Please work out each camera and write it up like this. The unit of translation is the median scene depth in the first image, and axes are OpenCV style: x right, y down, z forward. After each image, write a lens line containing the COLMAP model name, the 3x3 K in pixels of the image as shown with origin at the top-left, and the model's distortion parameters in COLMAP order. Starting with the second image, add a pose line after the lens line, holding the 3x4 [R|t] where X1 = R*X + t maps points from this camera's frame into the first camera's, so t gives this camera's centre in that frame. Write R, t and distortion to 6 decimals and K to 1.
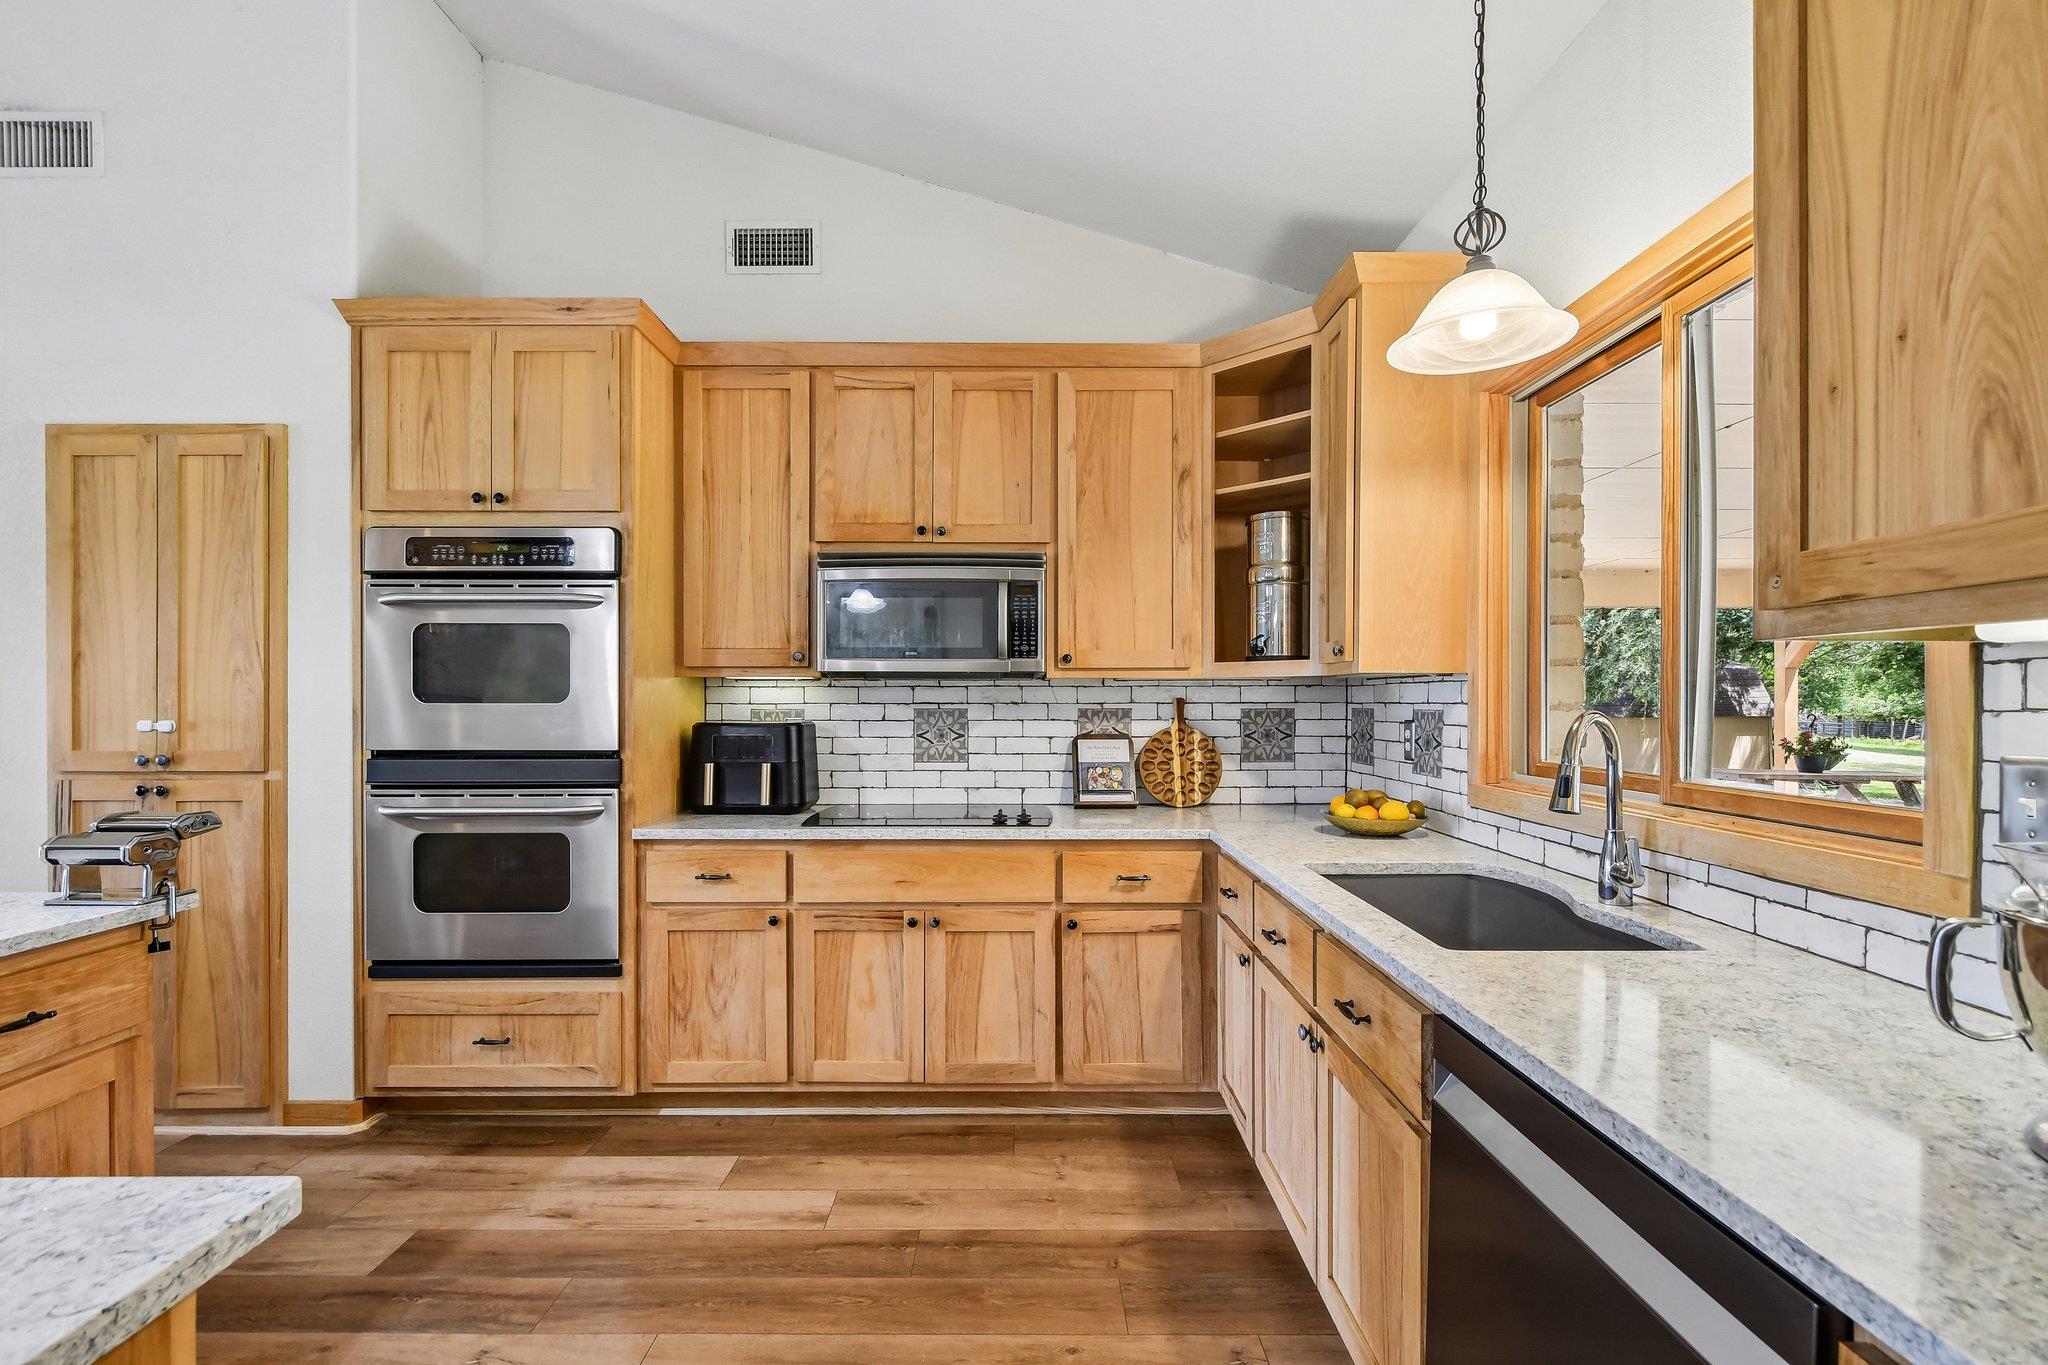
lens RADIAL K [[902.4, 0, 1015.0], [0, 902.4, 702.2], [0, 0, 1]] dist [0.002425, -0.003952]
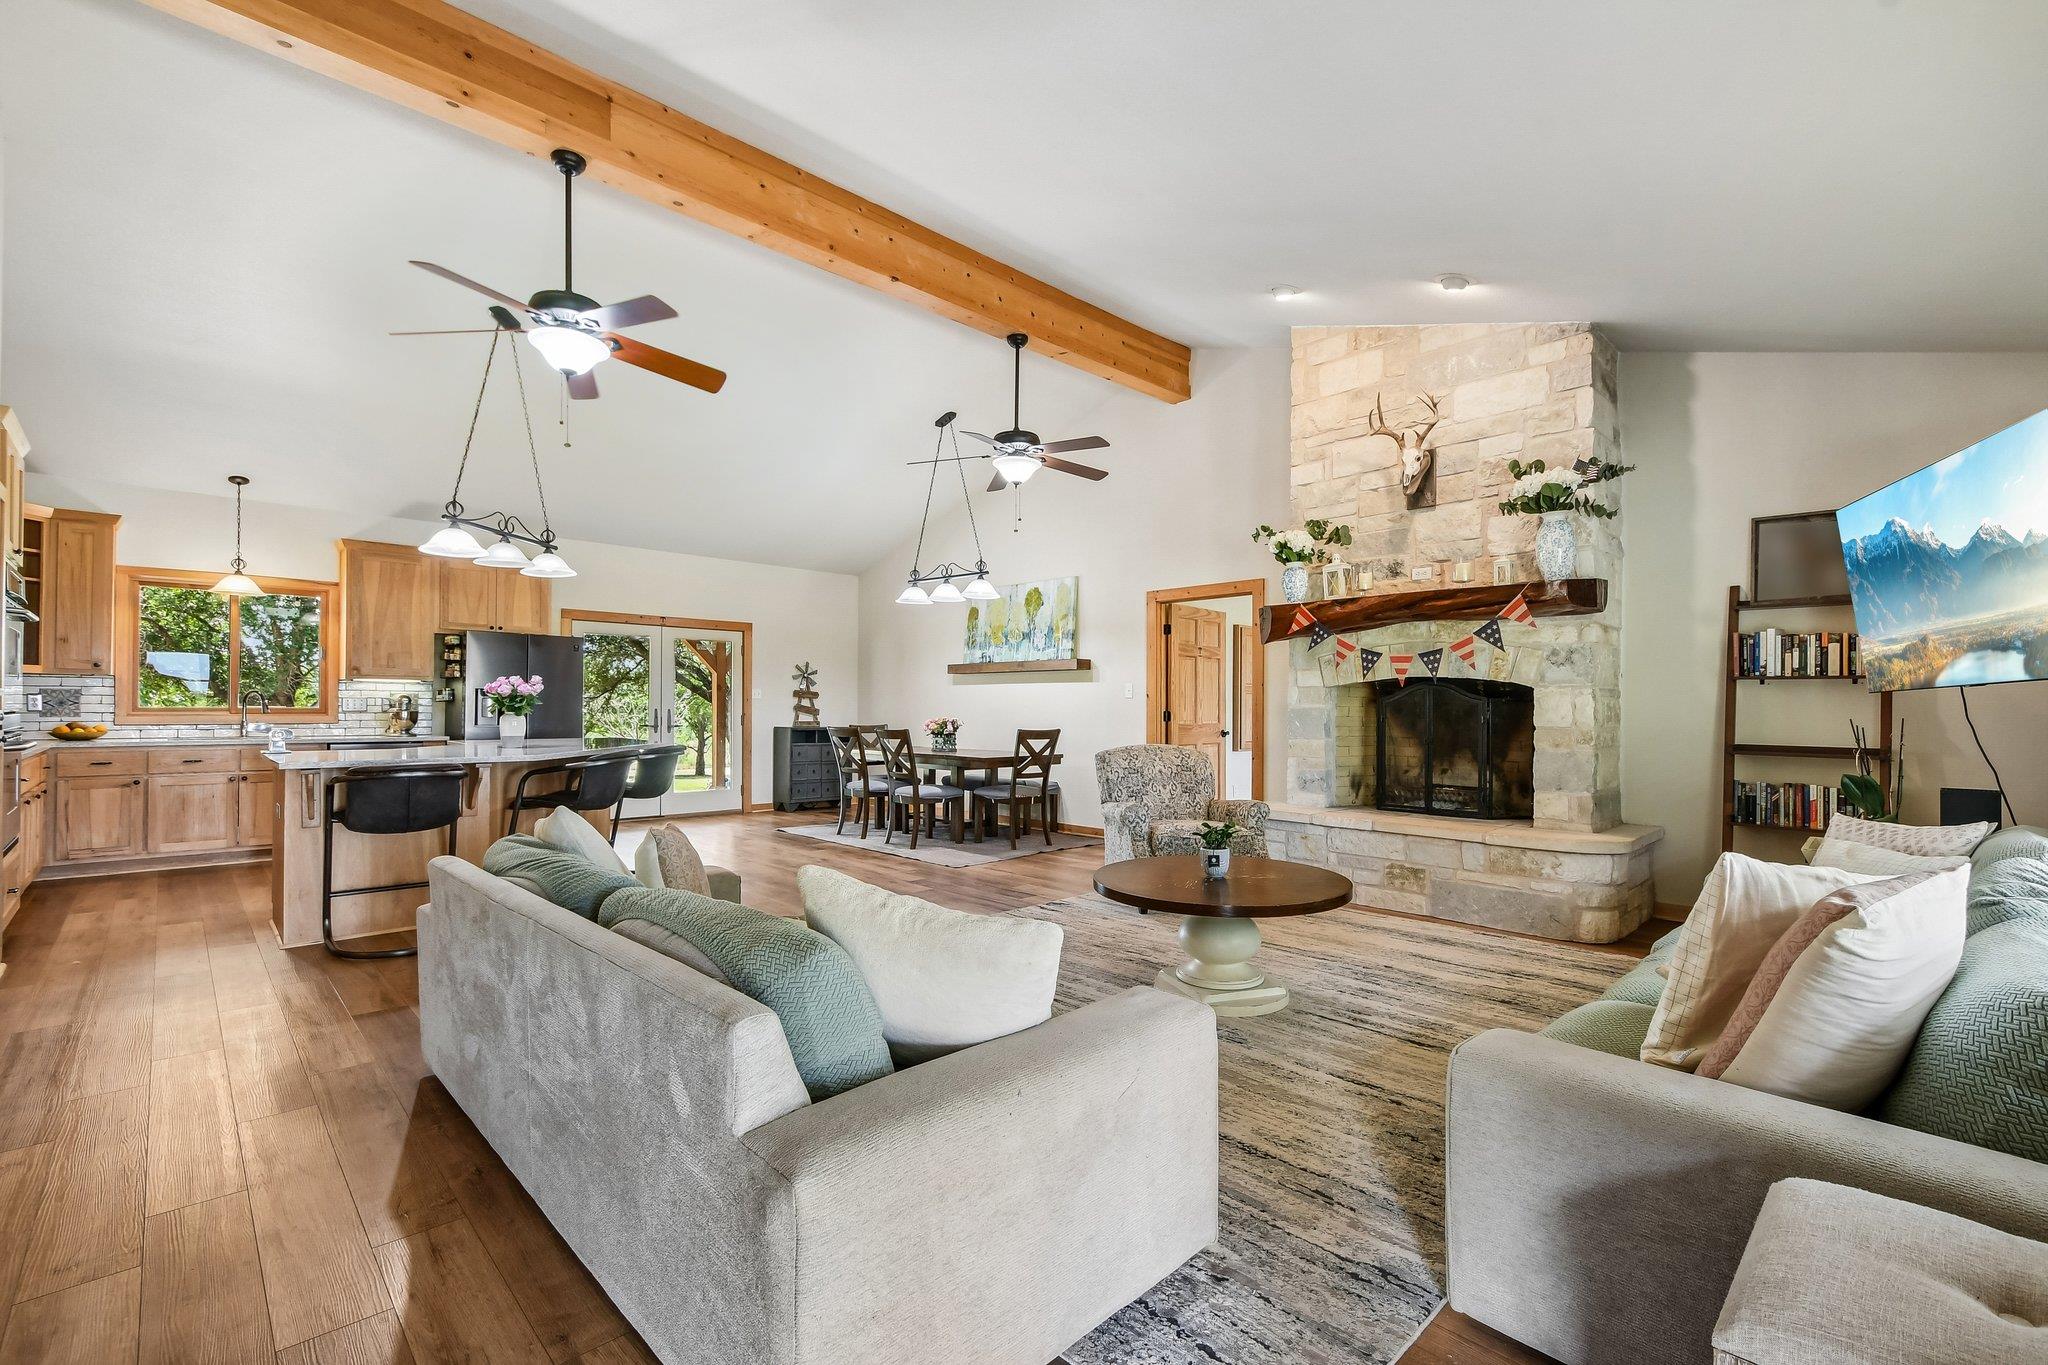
lens RADIAL K [[902.4, 0, 1023.2], [0, 902.4, 703.2], [0, 0, 1]] dist [0.002425, -0.003952]
pose [[-0.693597, -0.001846, 0.720361, -2.913060], [-0.004229, 0.999990, -0.001509, 0.038044], [-0.720351, -0.004093, -0.693598, 0.806675]]
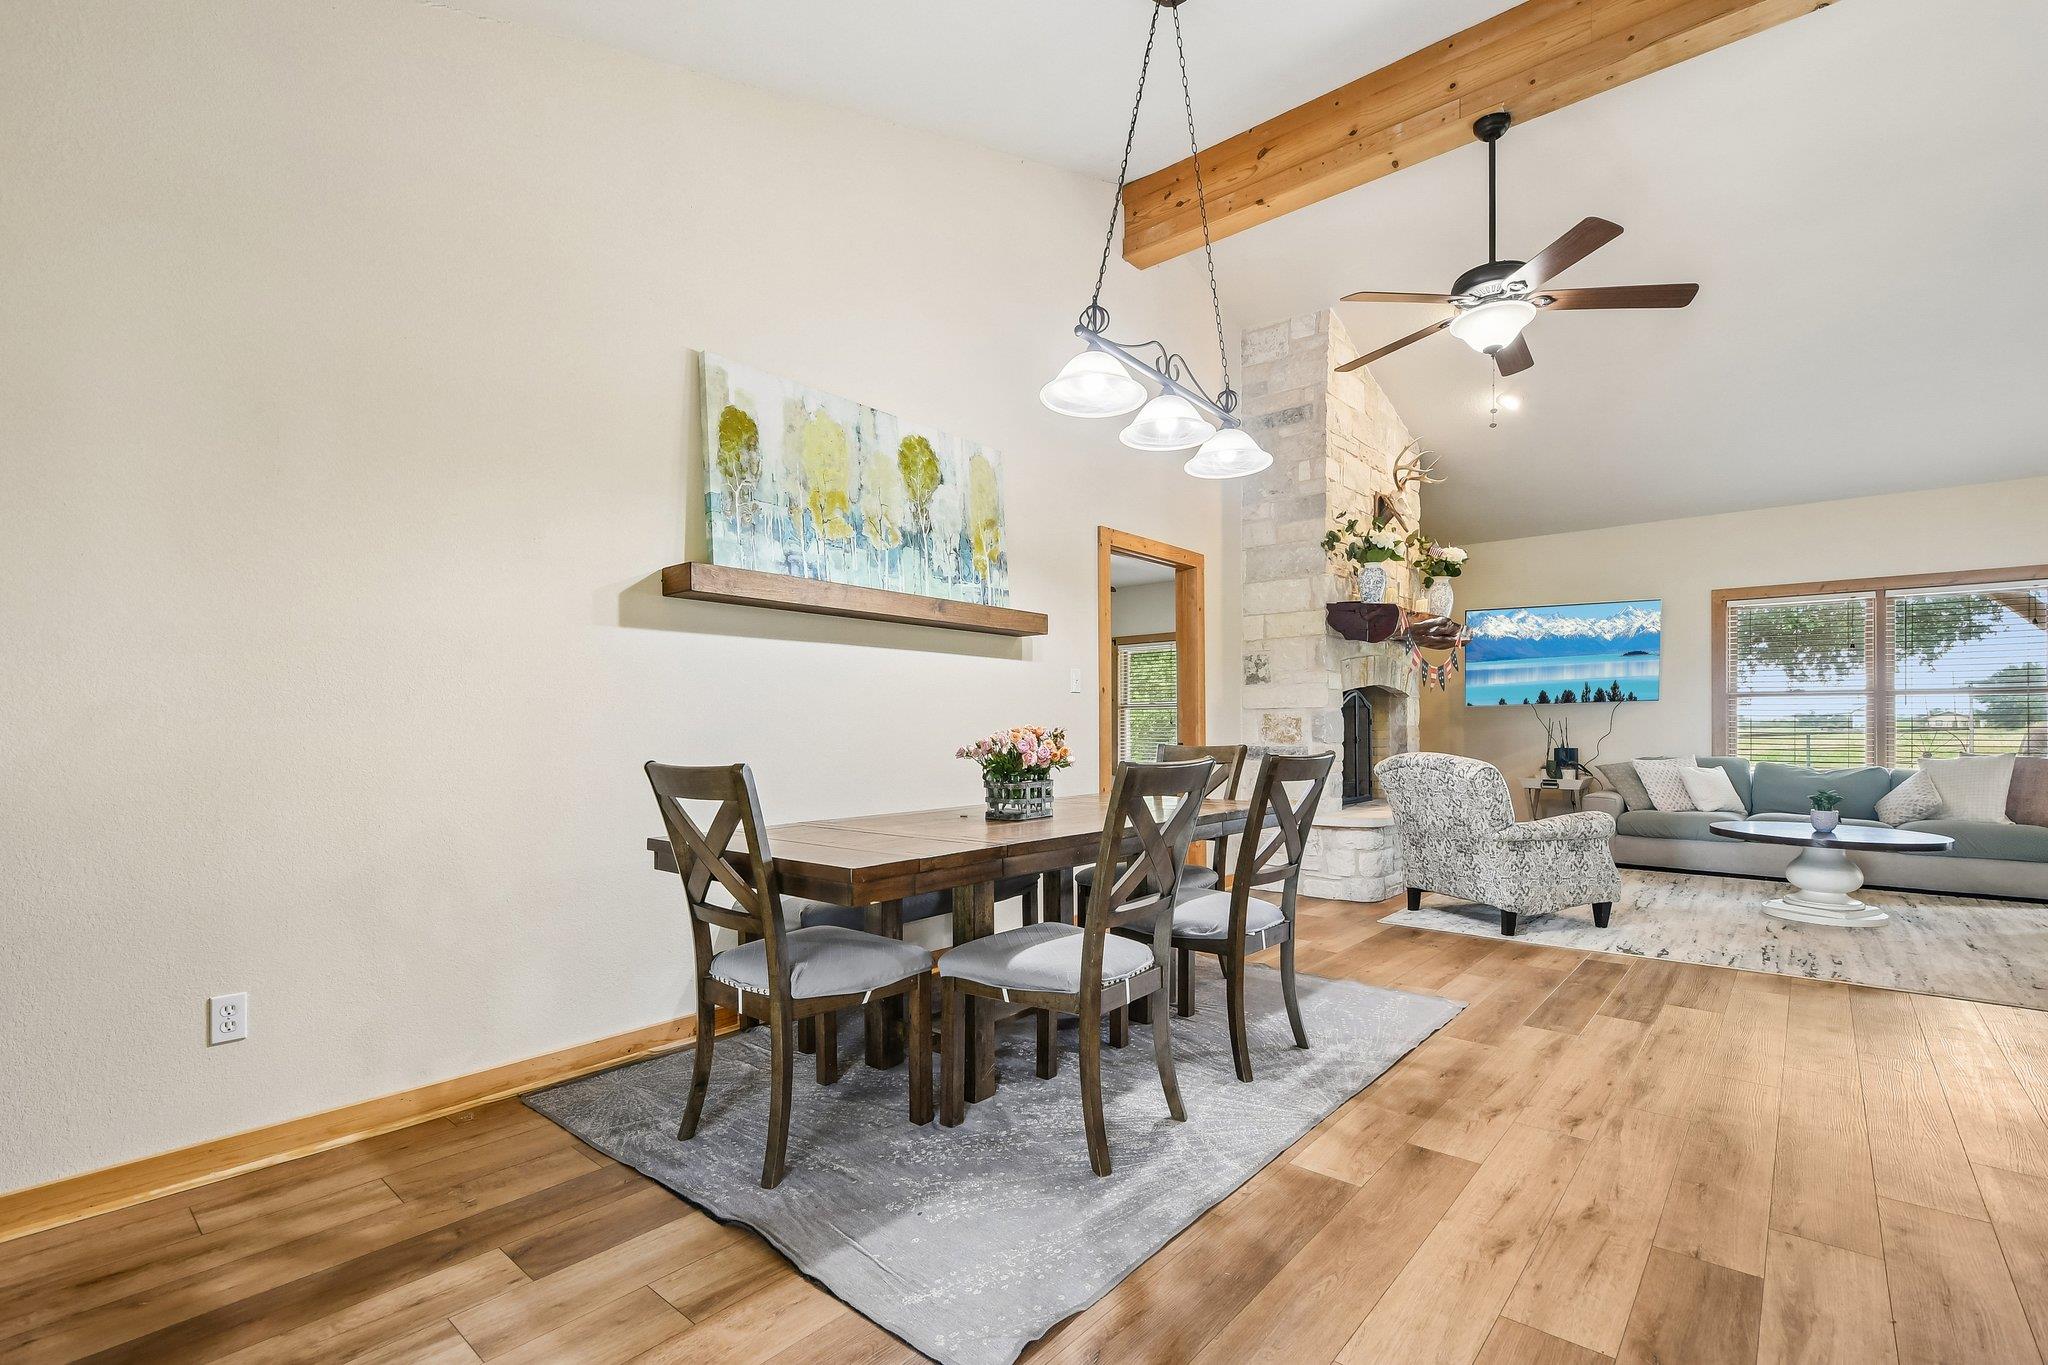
lens RADIAL K [[902.4, 0, 1018.5], [0, 902.4, 745.9], [0, 0, 1]] dist [0.002425, -0.003952]
pose [[-0.660897, 0.013645, -0.750352, 0.276003], [-0.001888, 0.999801, 0.019844, 0.085239], [0.750474, 0.014532, -0.660740, -0.344643]]
